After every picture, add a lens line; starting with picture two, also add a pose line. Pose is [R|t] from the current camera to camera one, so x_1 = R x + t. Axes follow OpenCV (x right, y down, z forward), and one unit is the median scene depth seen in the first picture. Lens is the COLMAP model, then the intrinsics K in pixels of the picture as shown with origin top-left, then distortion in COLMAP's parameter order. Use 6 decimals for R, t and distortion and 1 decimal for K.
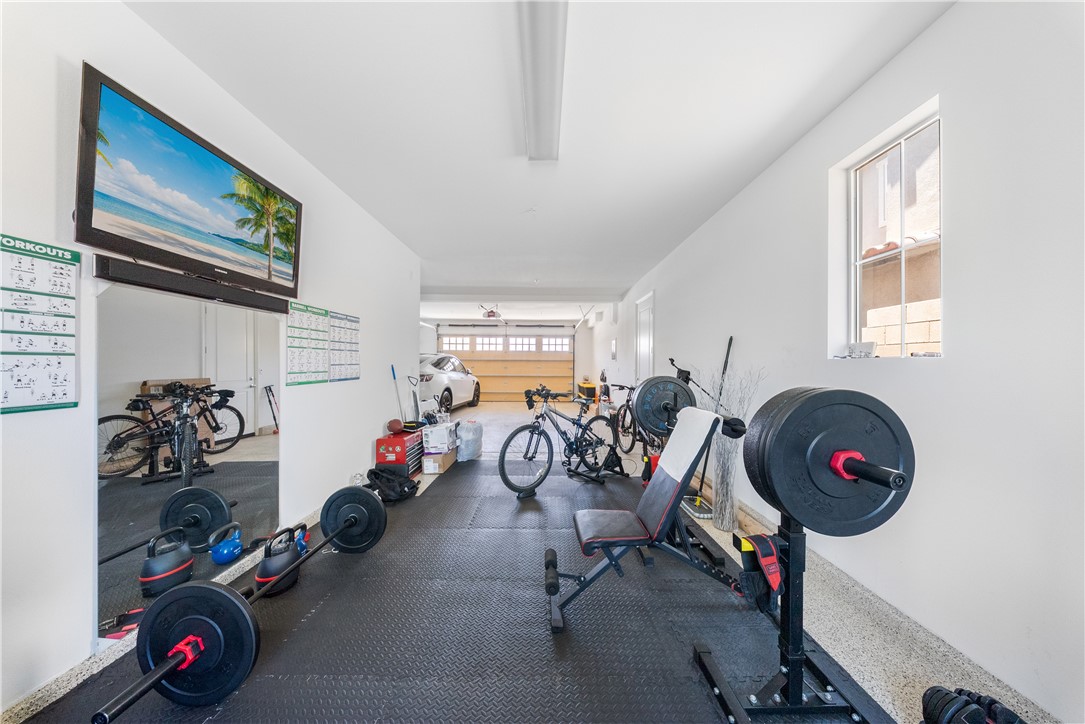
lens RADIAL K [[322.6, 0, 542.2], [0, 322.6, 363.5], [0, 0, 1]] dist [-0.002313, -0.000152]
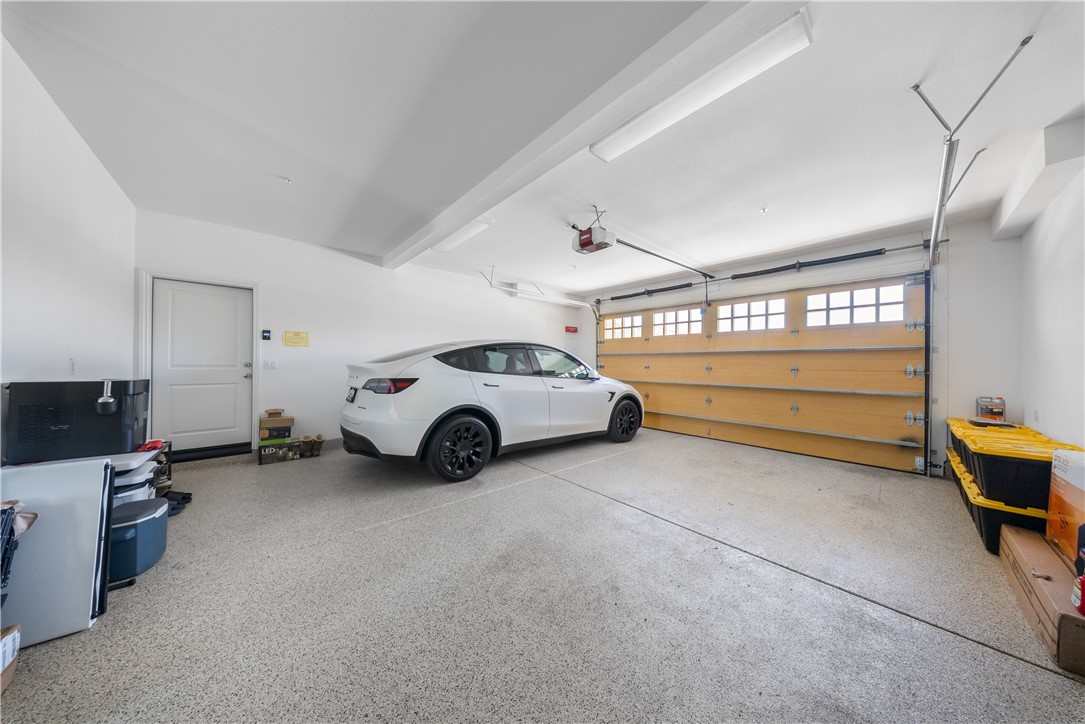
lens RADIAL K [[322.6, 0, 543.8], [0, 322.6, 363.4], [0, 0, 1]] dist [-0.002313, -0.000152]
pose [[0.659755, -0.004577, -0.751467, 0.086203], [0.001508, 0.999988, -0.004767, 0.007176], [0.751479, 0.002012, 0.659754, 0.493873]]
